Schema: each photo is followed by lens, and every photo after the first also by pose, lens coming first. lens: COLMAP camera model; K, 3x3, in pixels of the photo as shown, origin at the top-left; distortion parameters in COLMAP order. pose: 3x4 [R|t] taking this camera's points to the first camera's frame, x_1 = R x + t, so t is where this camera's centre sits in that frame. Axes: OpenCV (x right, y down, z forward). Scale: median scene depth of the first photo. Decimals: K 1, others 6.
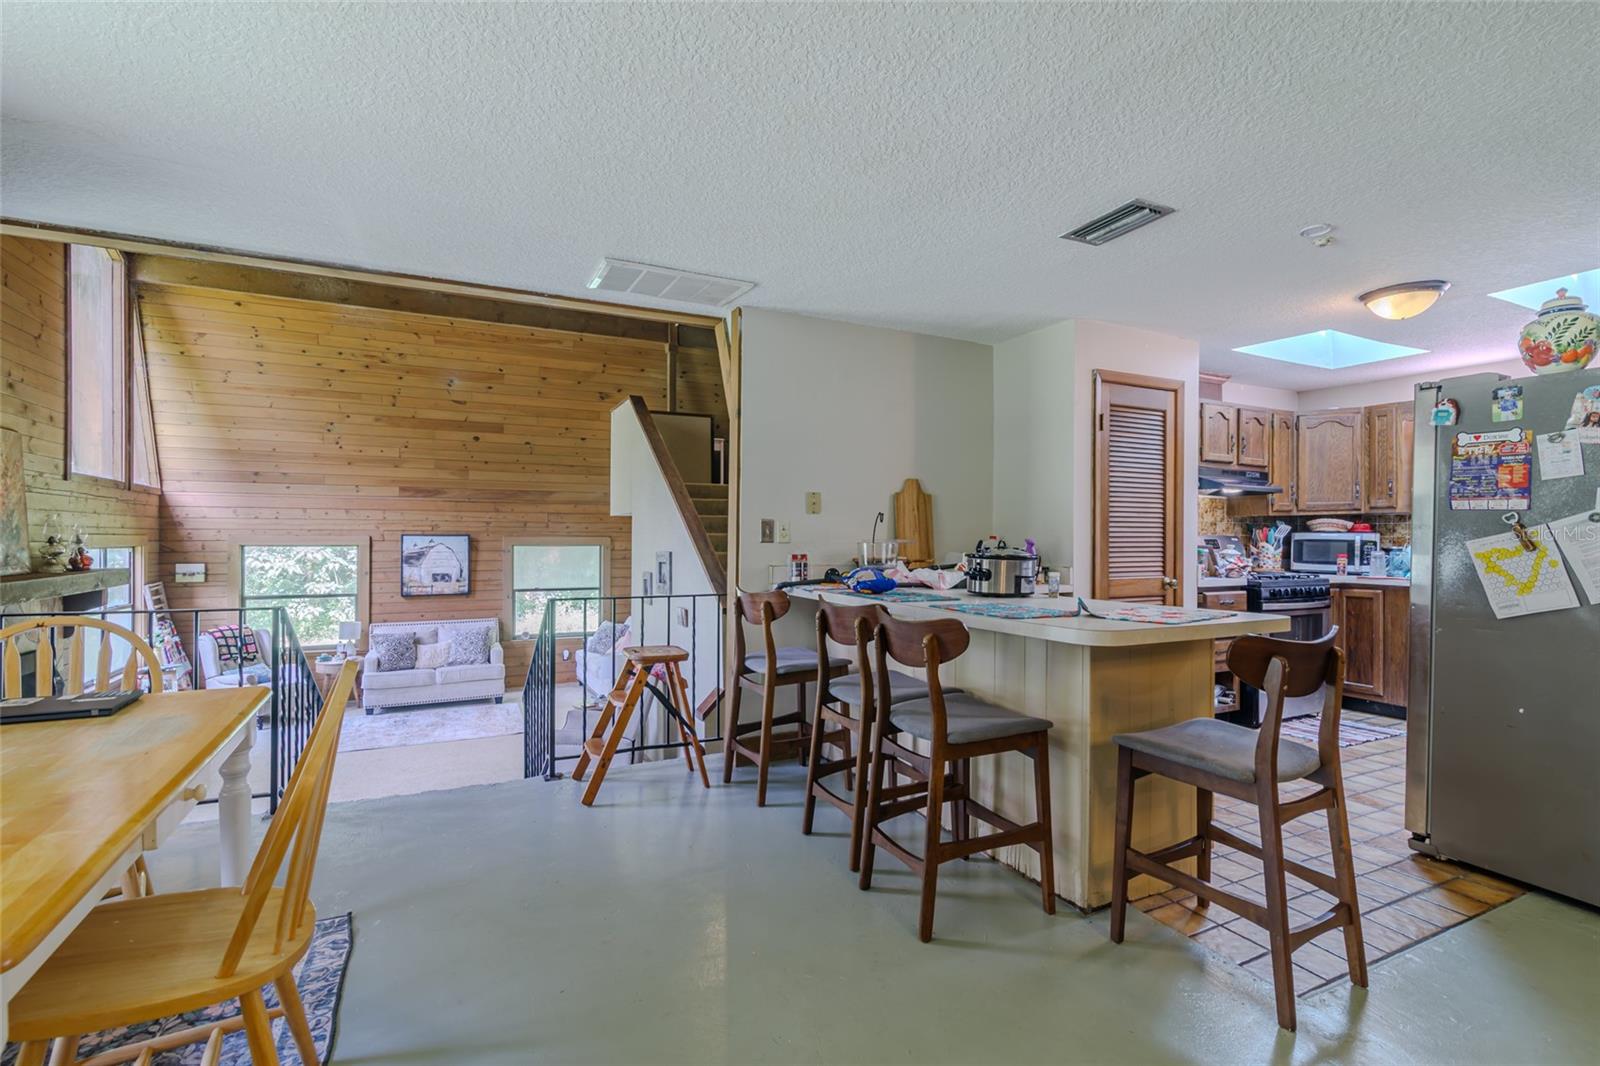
lens RADIAL K [[724.8, 0, 800.9], [0, 724.8, 535.3], [0, 0, 1]] dist [0.000318, -0.000697]
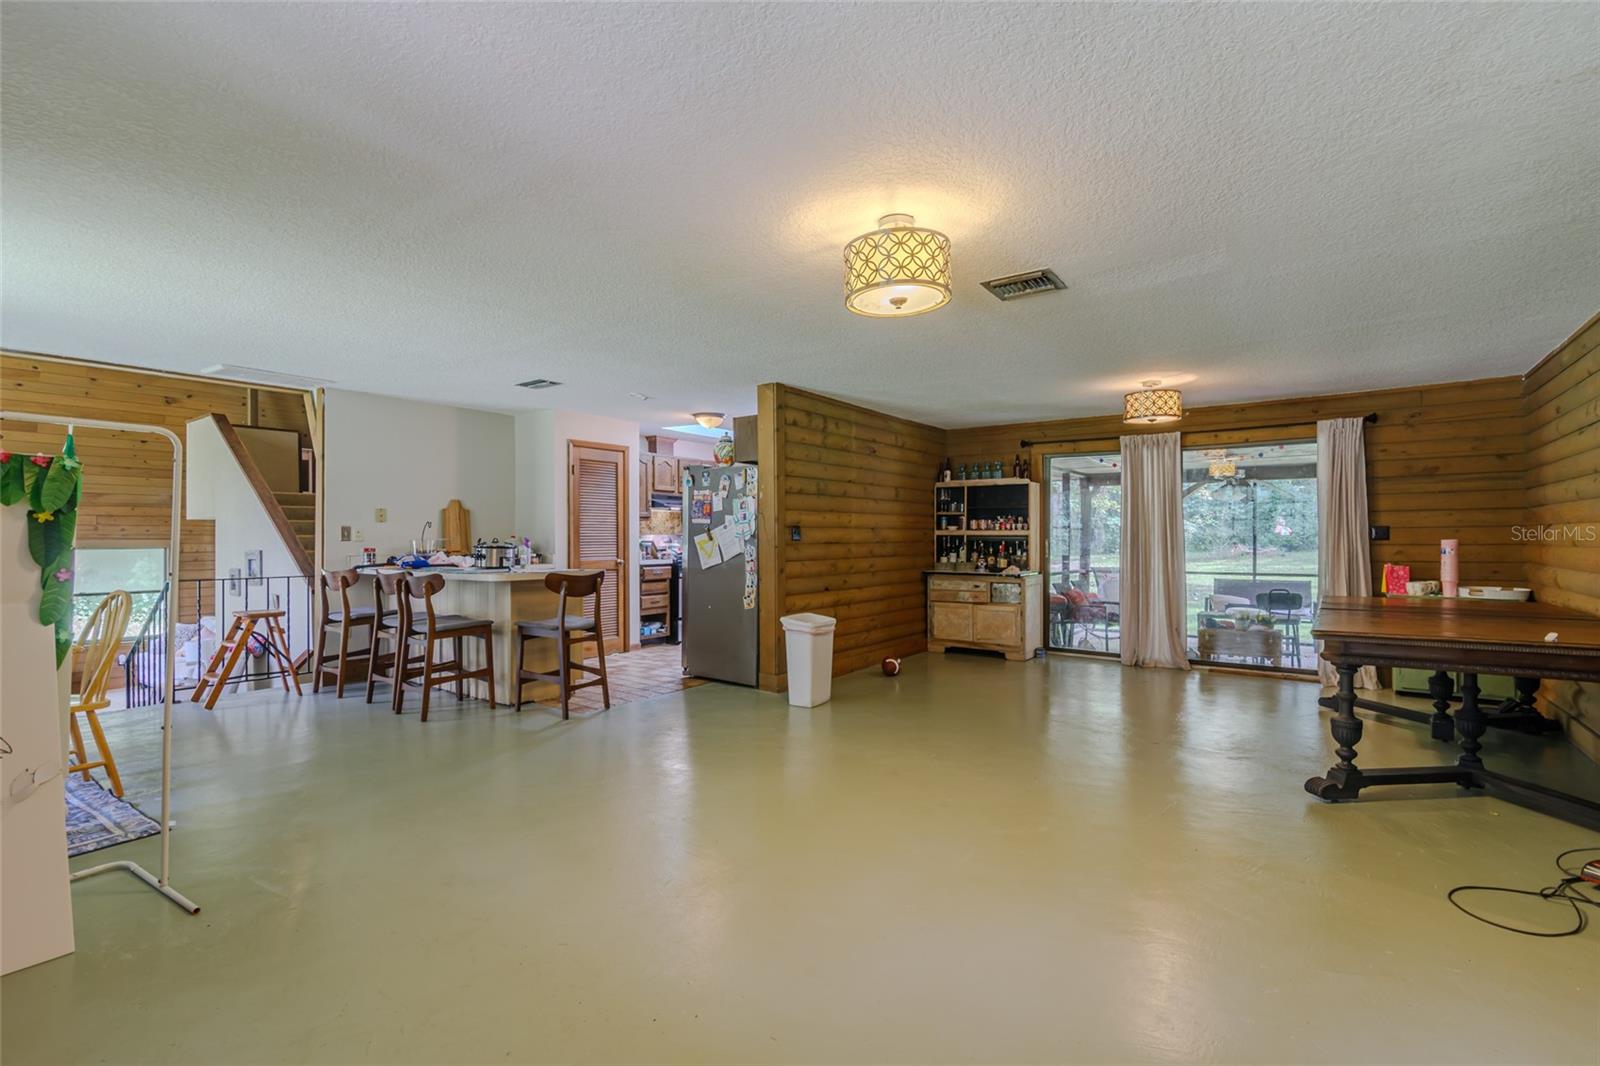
lens RADIAL K [[724.8, 0, 802.5], [0, 724.8, 535.5], [0, 0, 1]] dist [0.000318, -0.000697]
pose [[0.884745, -0.004261, 0.466055, 0.095035], [0.005414, 0.999985, -0.001136, 0.006395], [-0.466043, 0.003529, 0.884755, -0.791114]]
